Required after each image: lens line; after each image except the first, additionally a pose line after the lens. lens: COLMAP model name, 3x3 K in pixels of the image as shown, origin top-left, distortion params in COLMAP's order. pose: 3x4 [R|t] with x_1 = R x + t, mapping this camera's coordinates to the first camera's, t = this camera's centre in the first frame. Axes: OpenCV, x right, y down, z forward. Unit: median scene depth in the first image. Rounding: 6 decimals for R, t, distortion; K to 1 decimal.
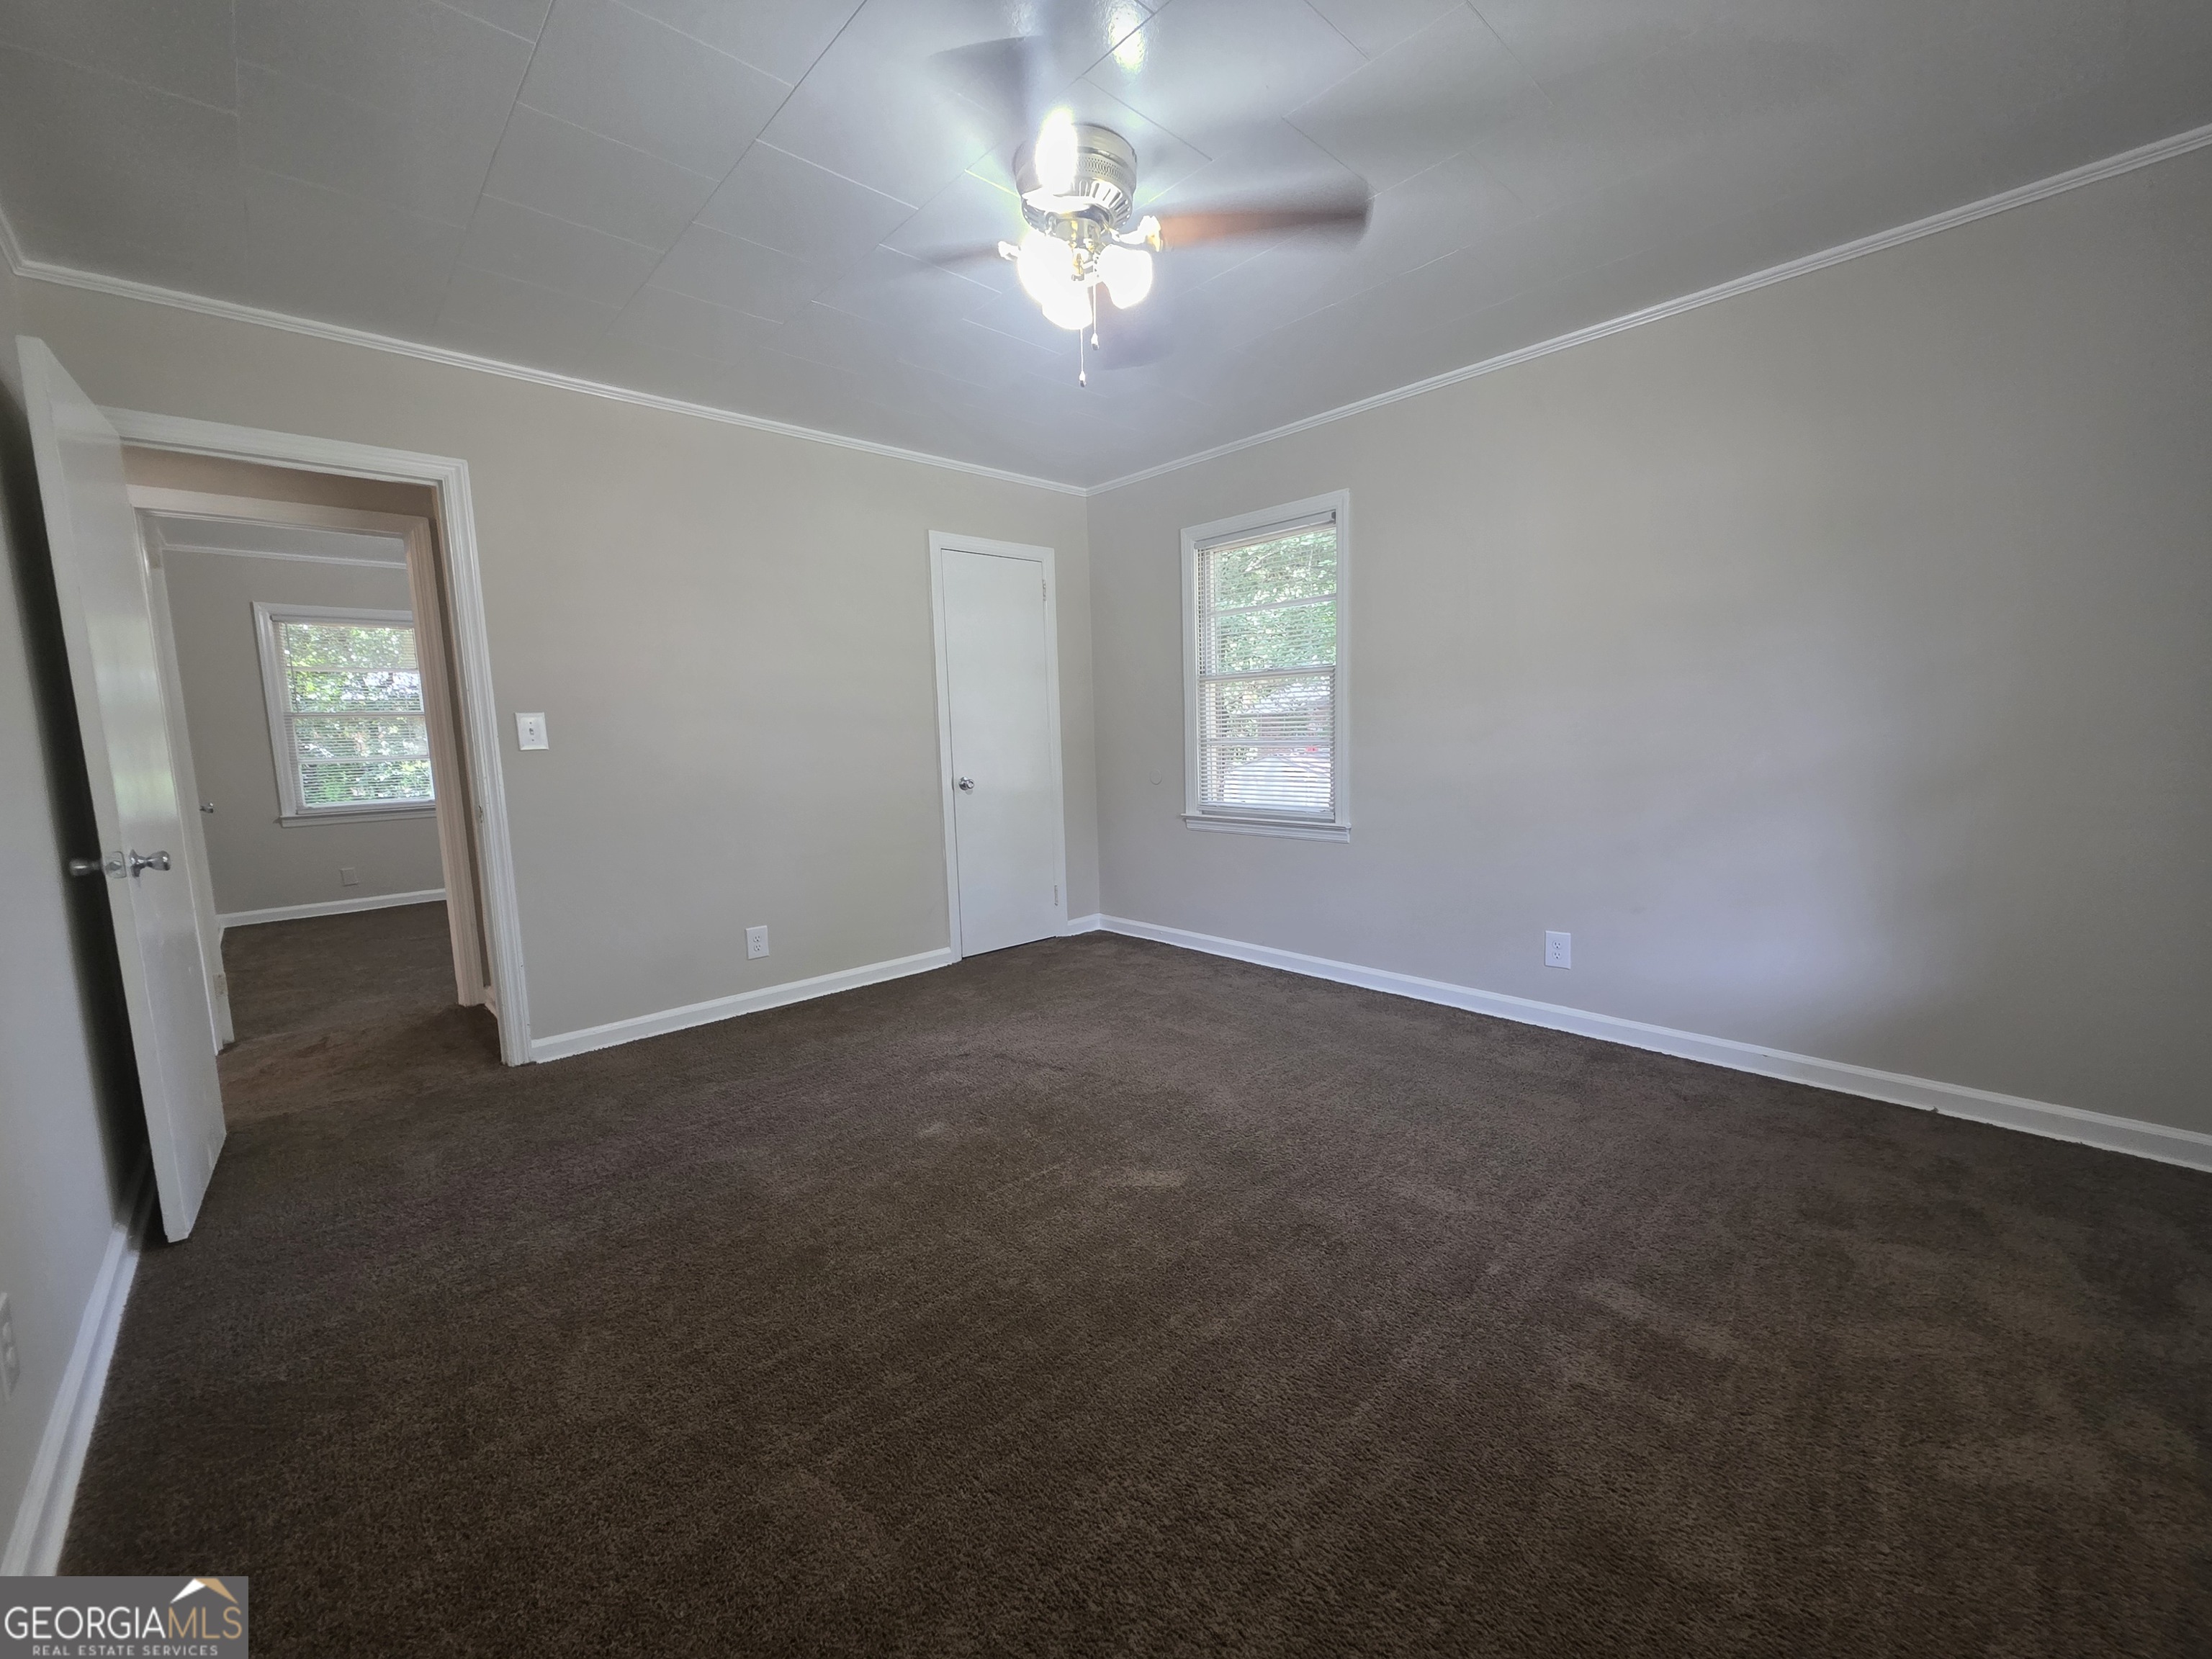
lens RADIAL K [[885.9, 0, 1111.1], [0, 885.9, 838.8], [0, 0, 1]] dist [0.006181, -0.000299]
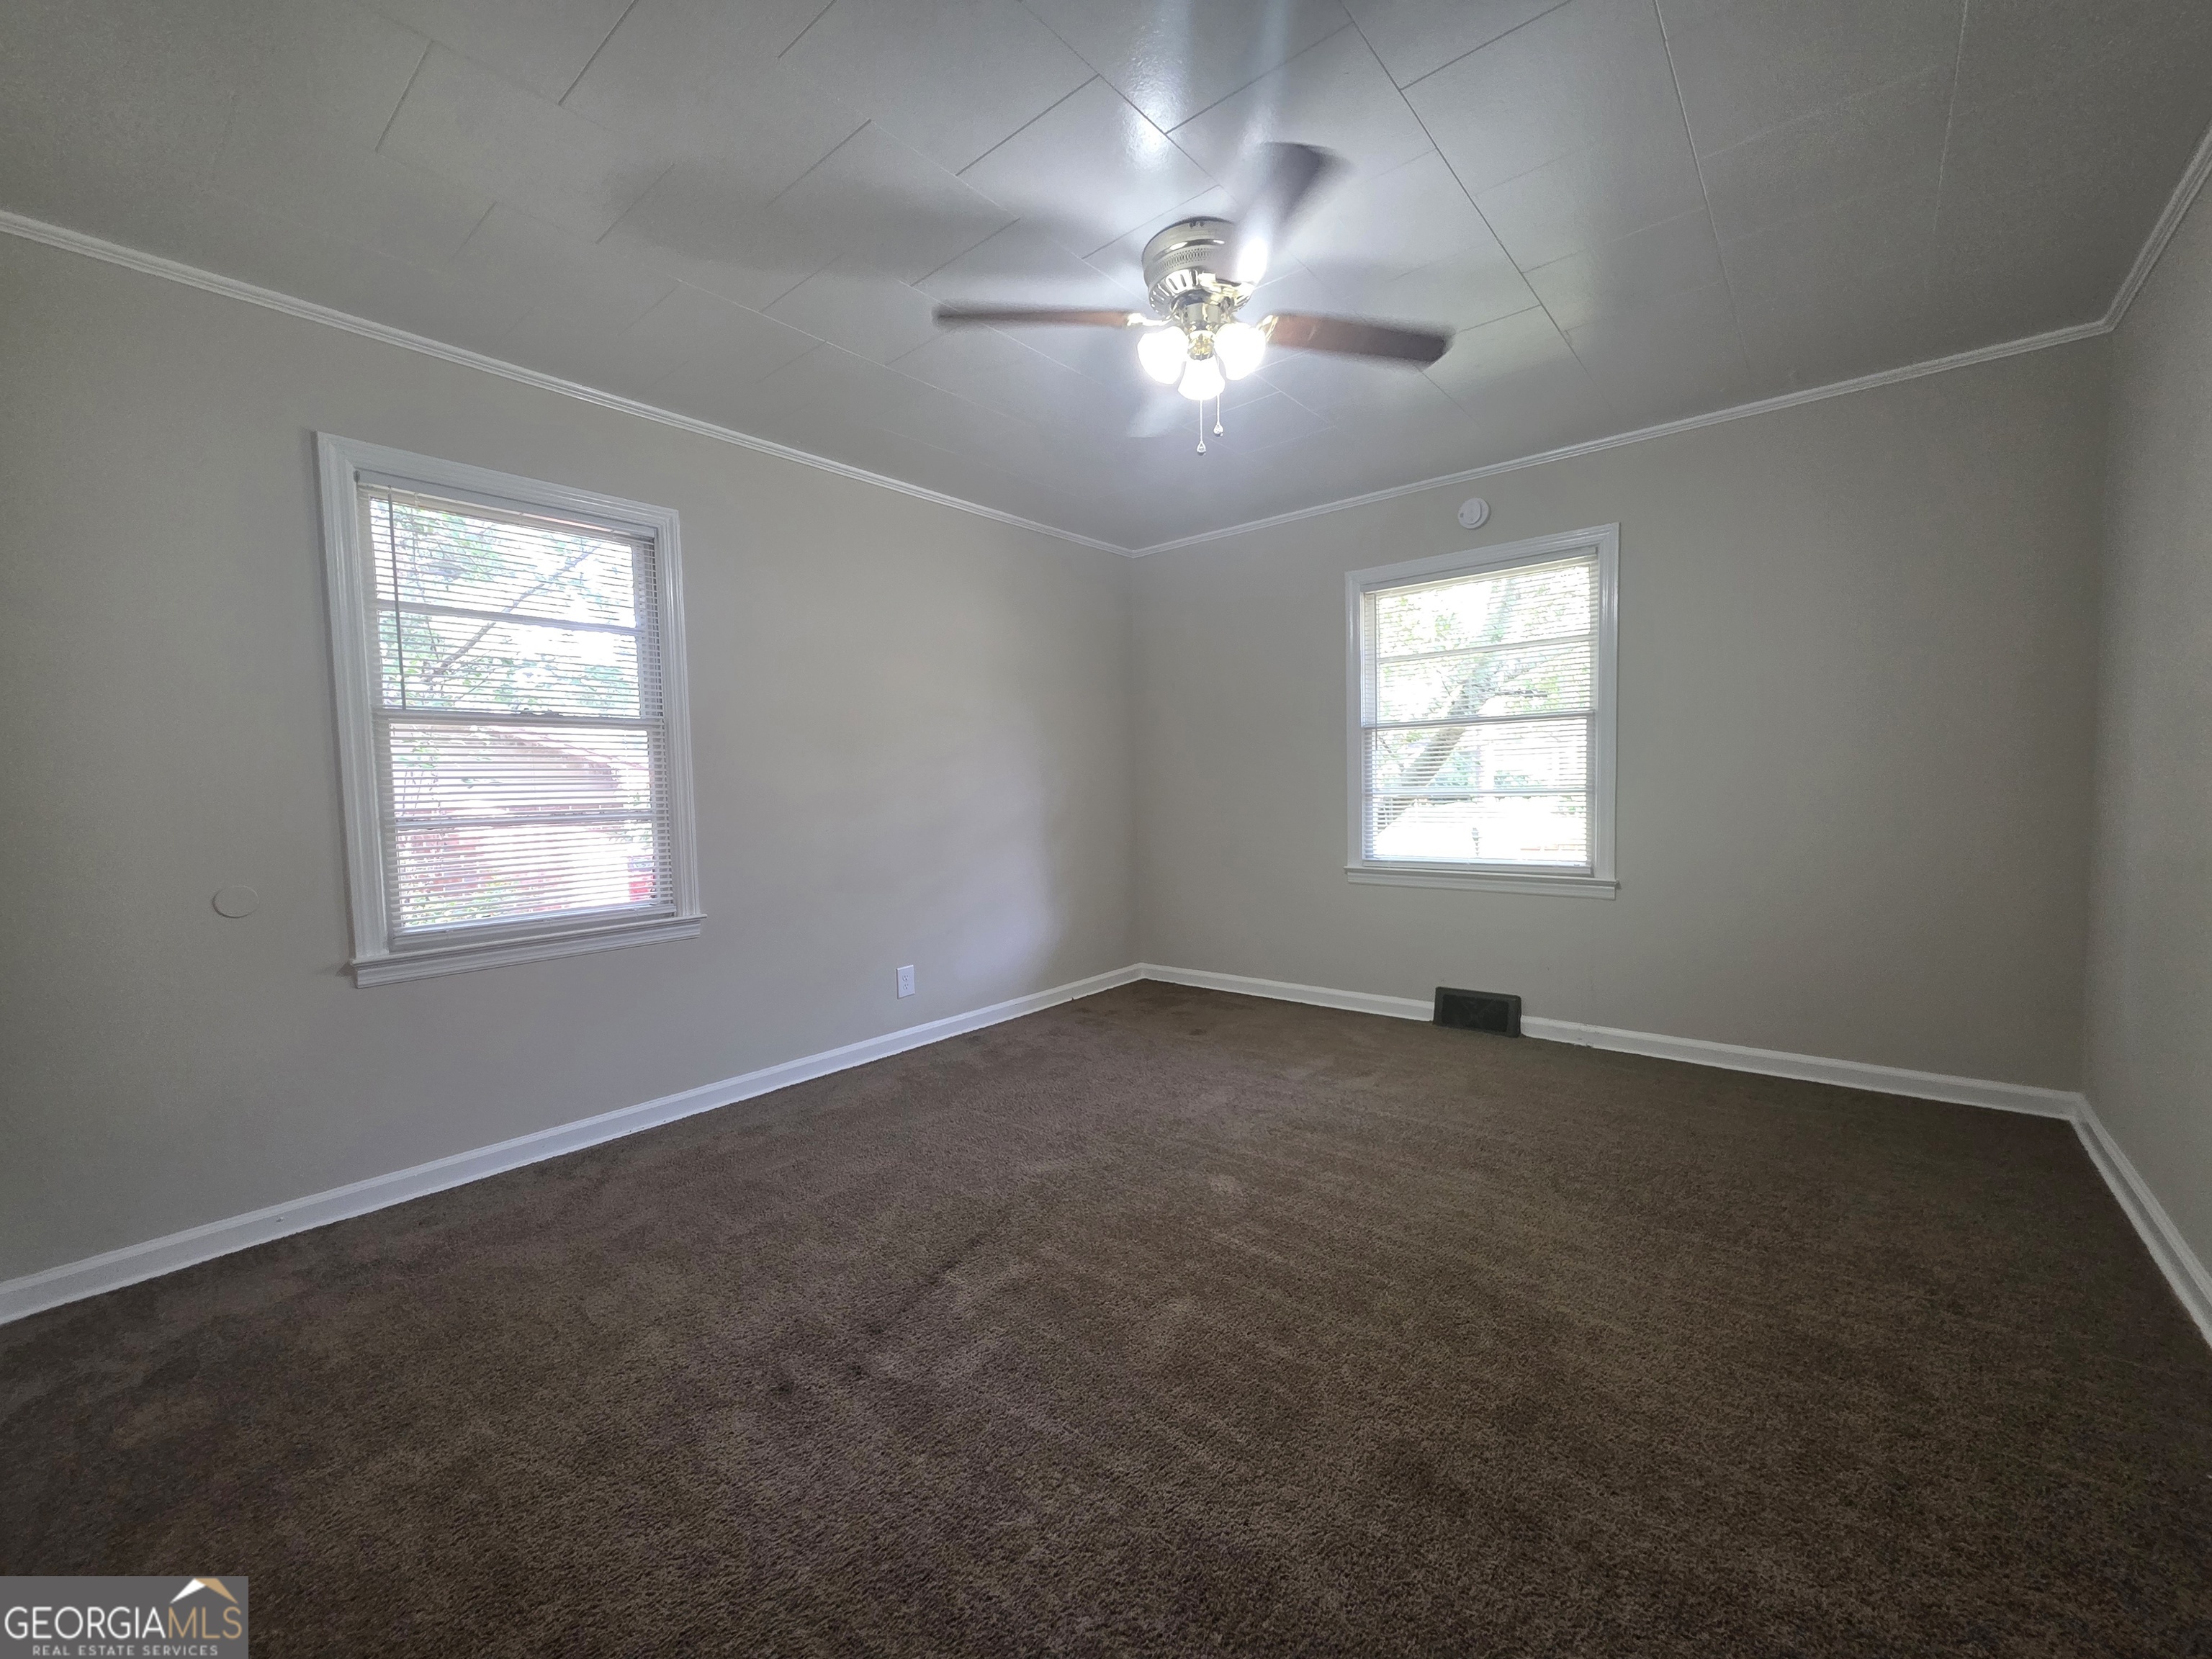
lens RADIAL K [[885.9, 0, 1111.1], [0, 885.9, 838.8], [0, 0, 1]] dist [0.006181, -0.000299]
pose [[-0.123816, -0.032139, 0.991785, -0.642054], [0.150894, 0.987242, 0.050830, -0.075185], [-0.980765, 0.155948, -0.117387, 0.768656]]
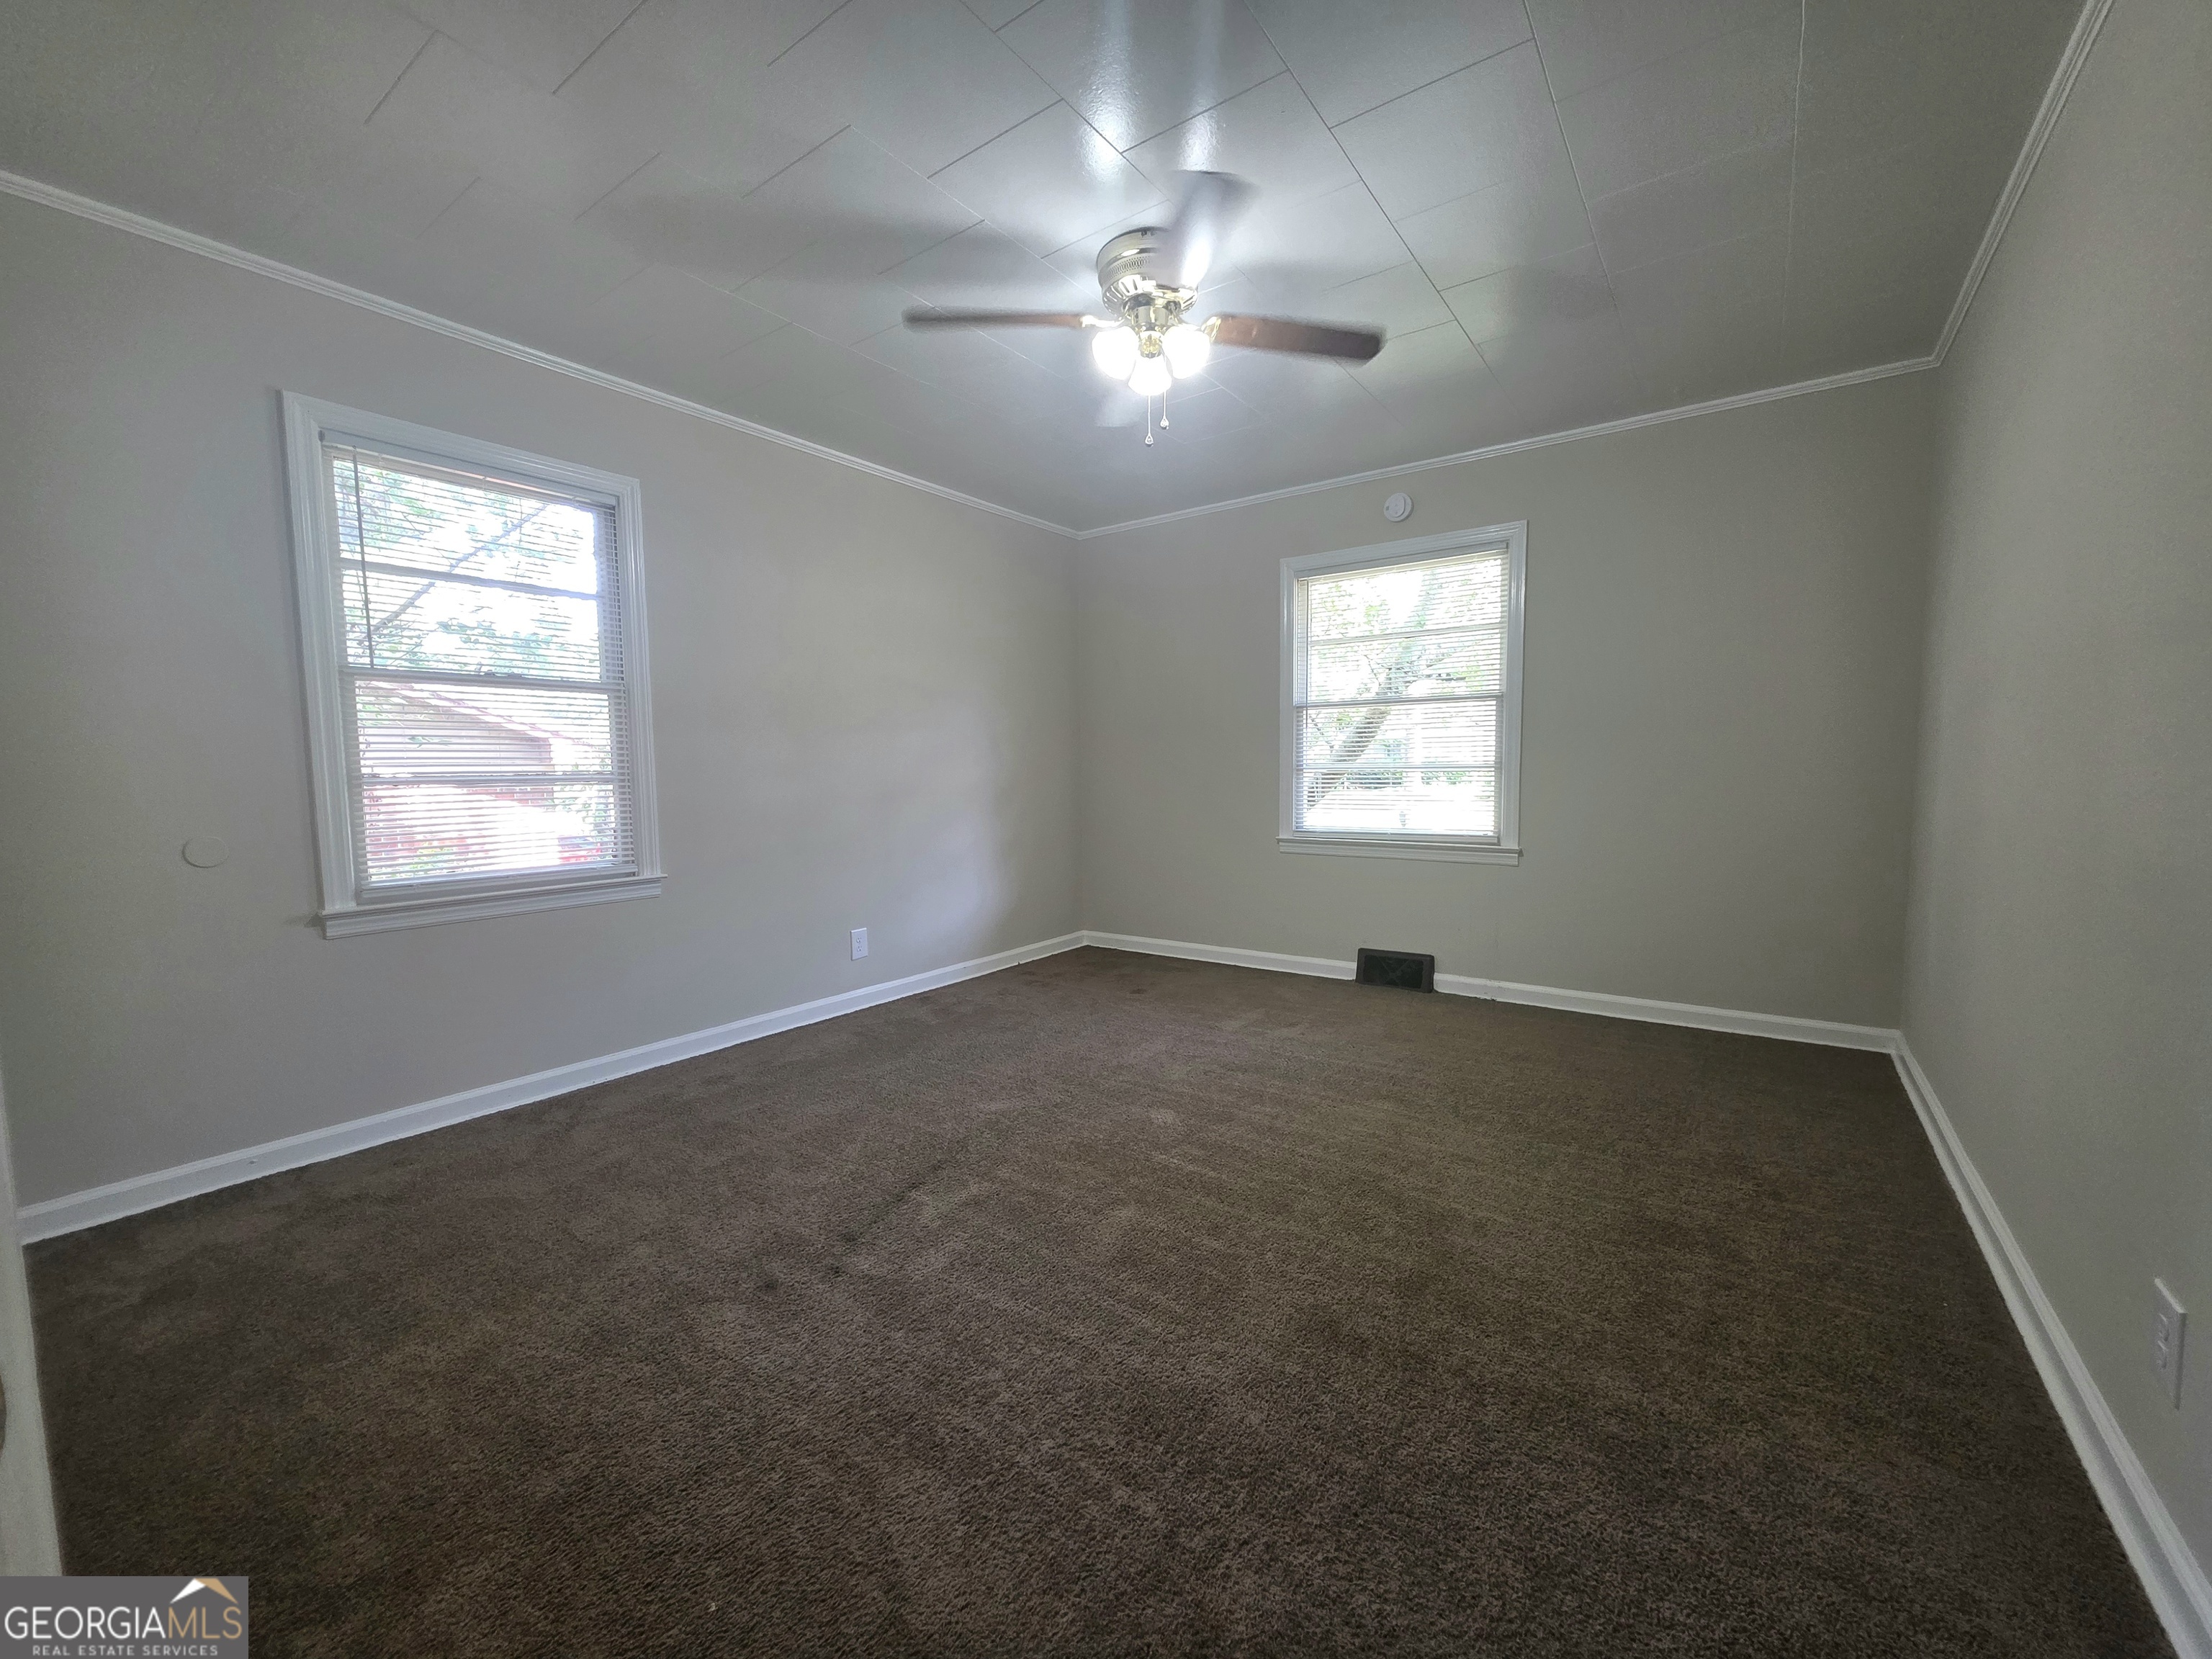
lens RADIAL K [[885.9, 0, 1111.1], [0, 885.9, 838.8], [0, 0, 1]] dist [0.006181, -0.000299]
pose [[-0.192707, -0.051760, 0.979890, -0.698939], [0.139652, 0.986996, 0.079600, -0.061734], [-0.971268, 0.152183, -0.182972, 0.789861]]
